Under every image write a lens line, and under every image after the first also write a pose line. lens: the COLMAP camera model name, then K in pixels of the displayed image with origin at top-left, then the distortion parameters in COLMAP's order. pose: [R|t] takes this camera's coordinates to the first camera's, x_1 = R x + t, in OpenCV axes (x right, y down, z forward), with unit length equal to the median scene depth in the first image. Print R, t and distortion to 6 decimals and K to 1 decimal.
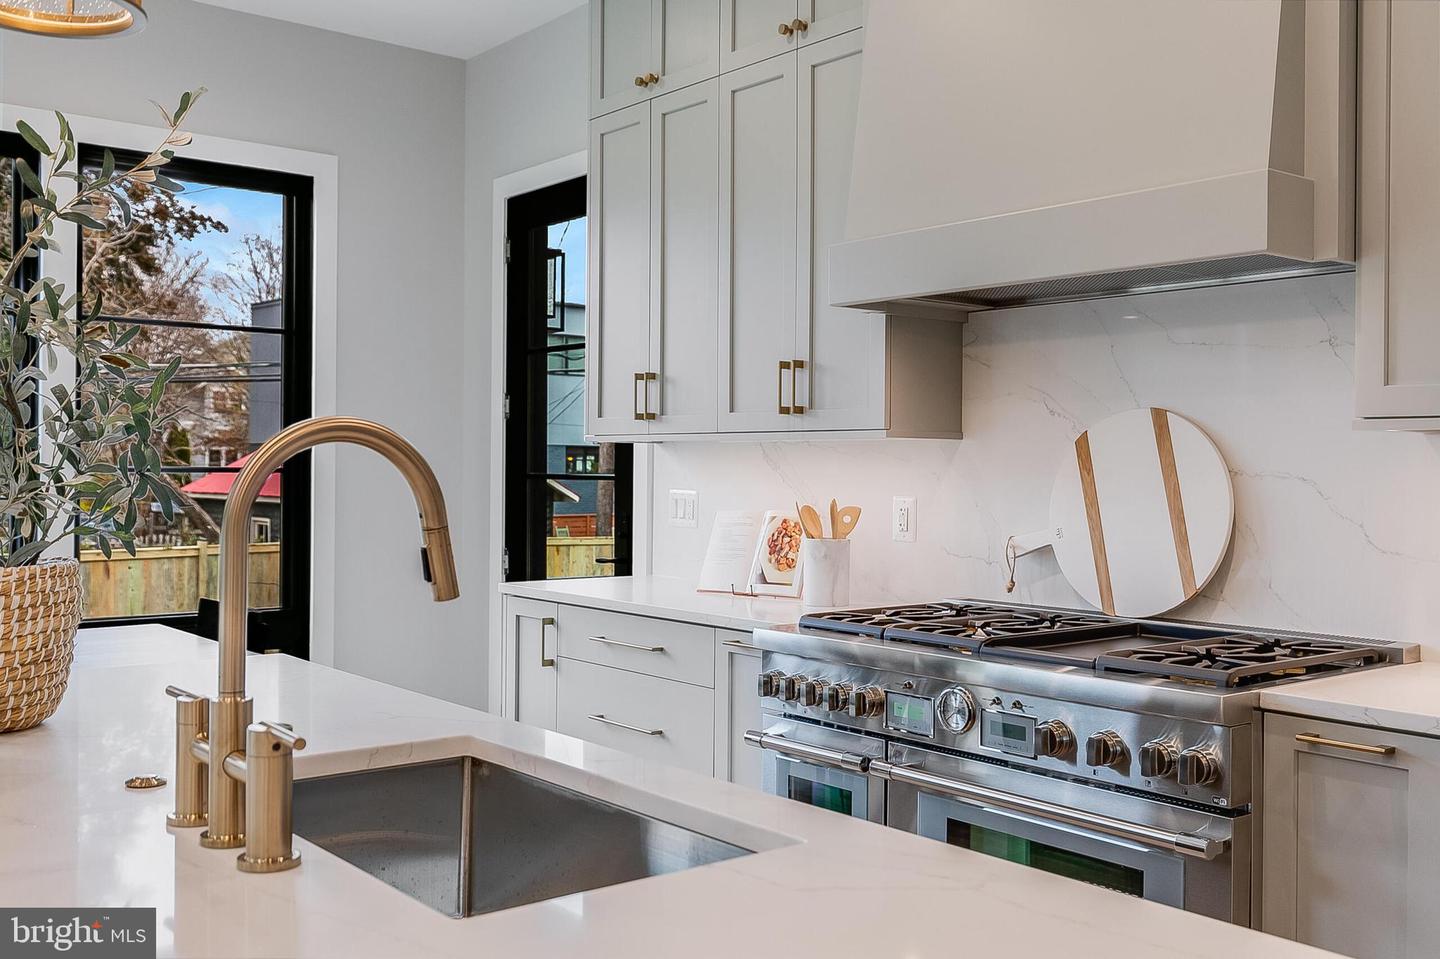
lens RADIAL K [[1365.2, 0, 714.2], [0, 1365.2, 479.0], [0, 0, 1]] dist [-0.002644, 0.000000]
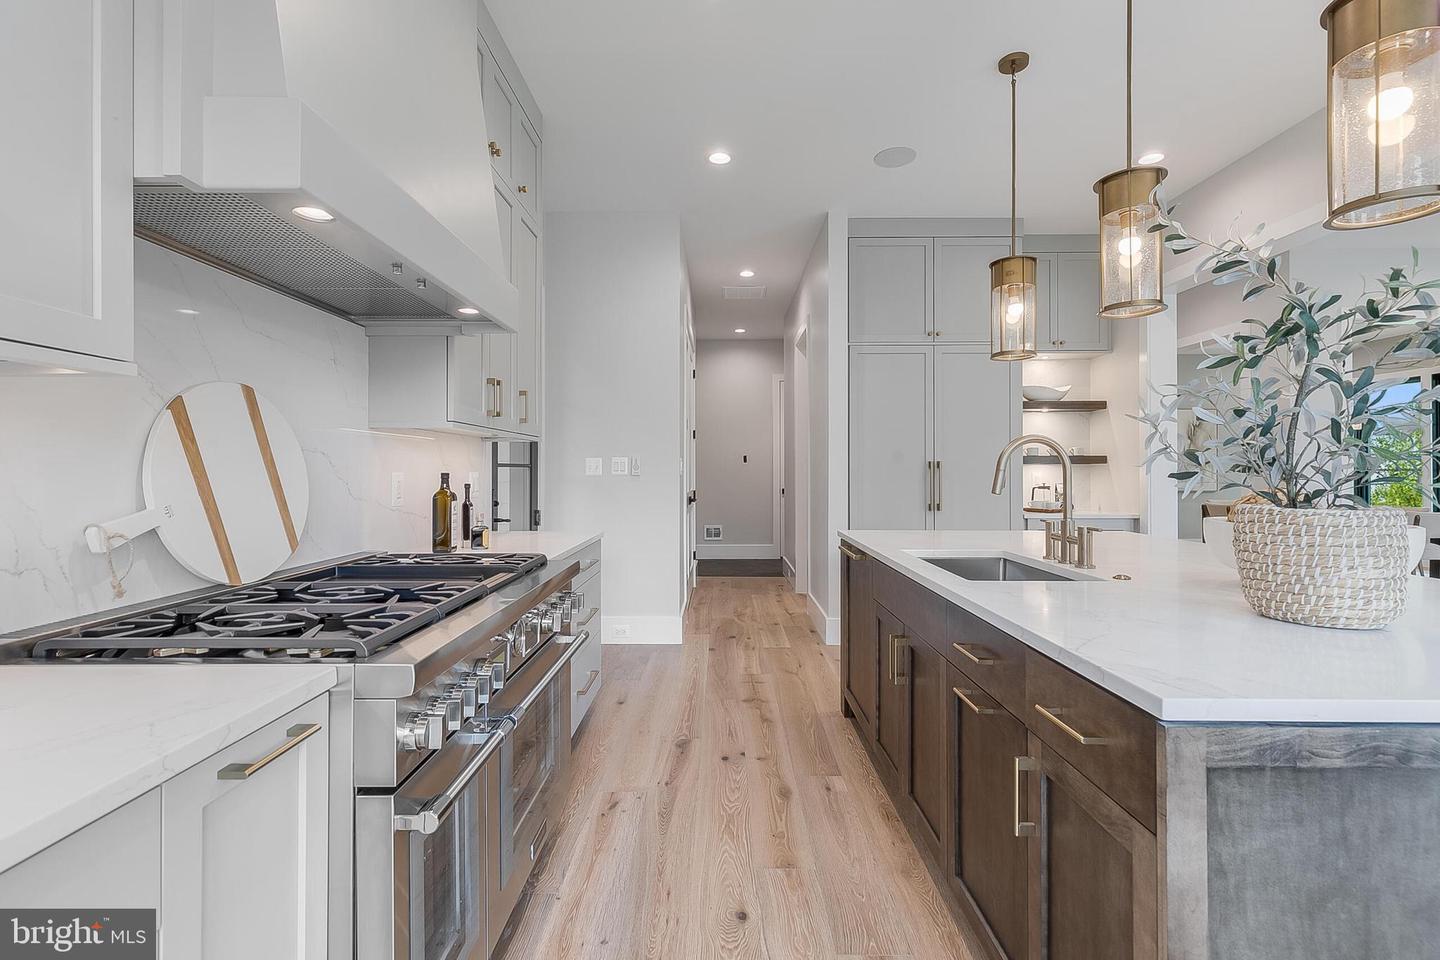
lens RADIAL K [[649.9, 0, 720.0], [0, 649.9, 467.7], [0, 0, 1]] dist [0.003919, -0.000524]
pose [[-0.769257, -0.008569, 0.638882, -0.247520], [-0.006931, 0.999963, 0.005066, 0.006716], [-0.638902, -0.000531, -0.769288, 0.977046]]
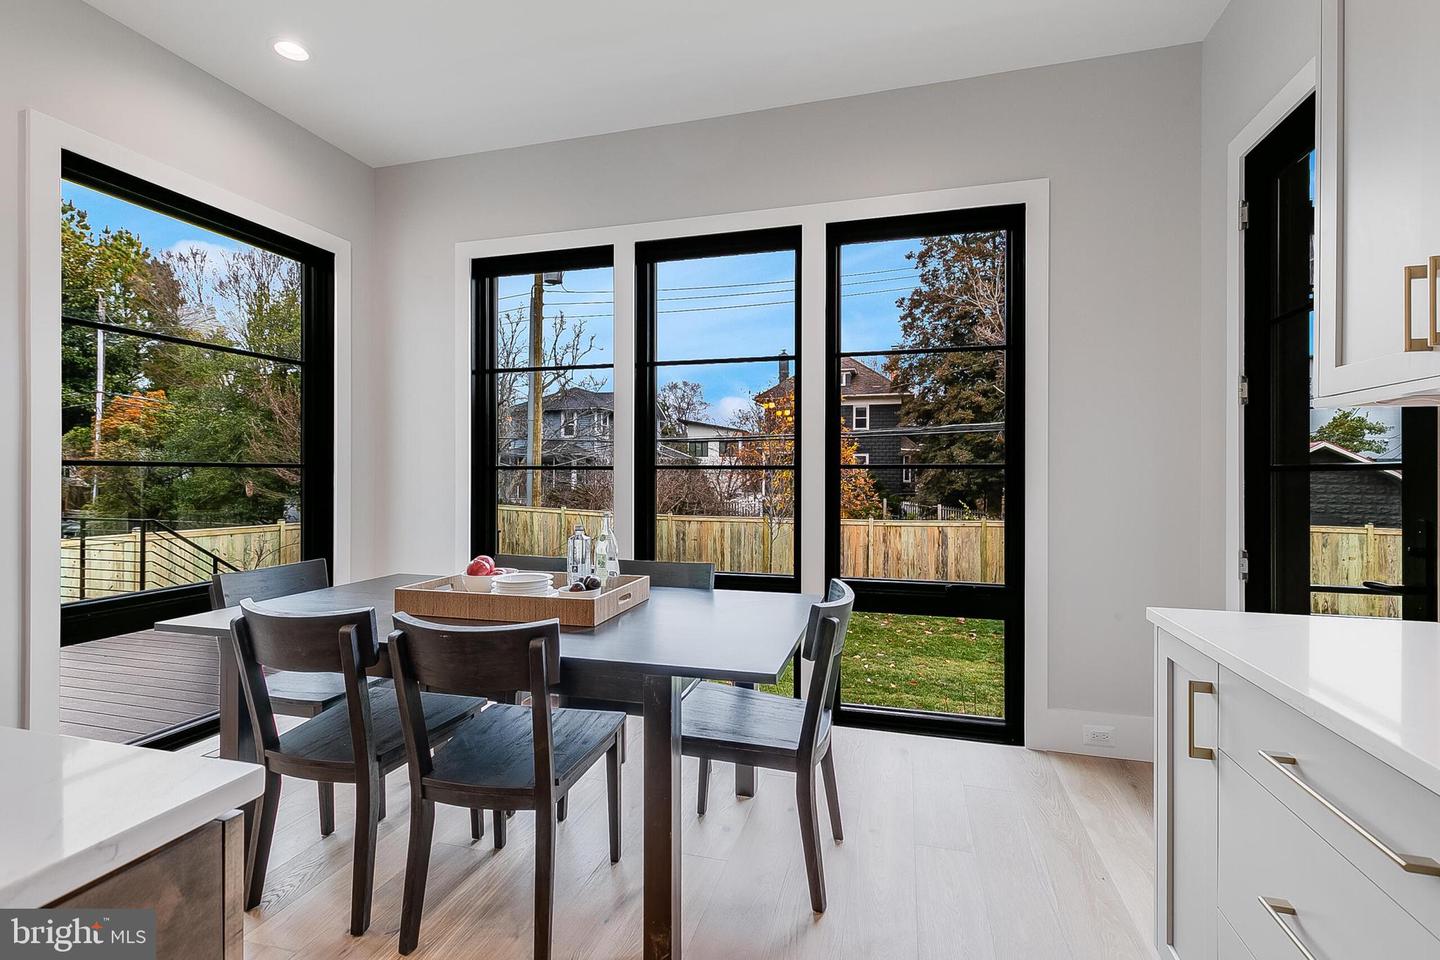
lens RADIAL K [[649.9, 0, 717.4], [0, 649.9, 473.9], [0, 0, 1]] dist [0.003919, -0.000524]
pose [[0.570561, -0.008997, -0.821206, -0.001417], [-0.003428, 0.999905, -0.013337, 0.011994], [0.821248, 0.010424, 0.570476, 0.704198]]
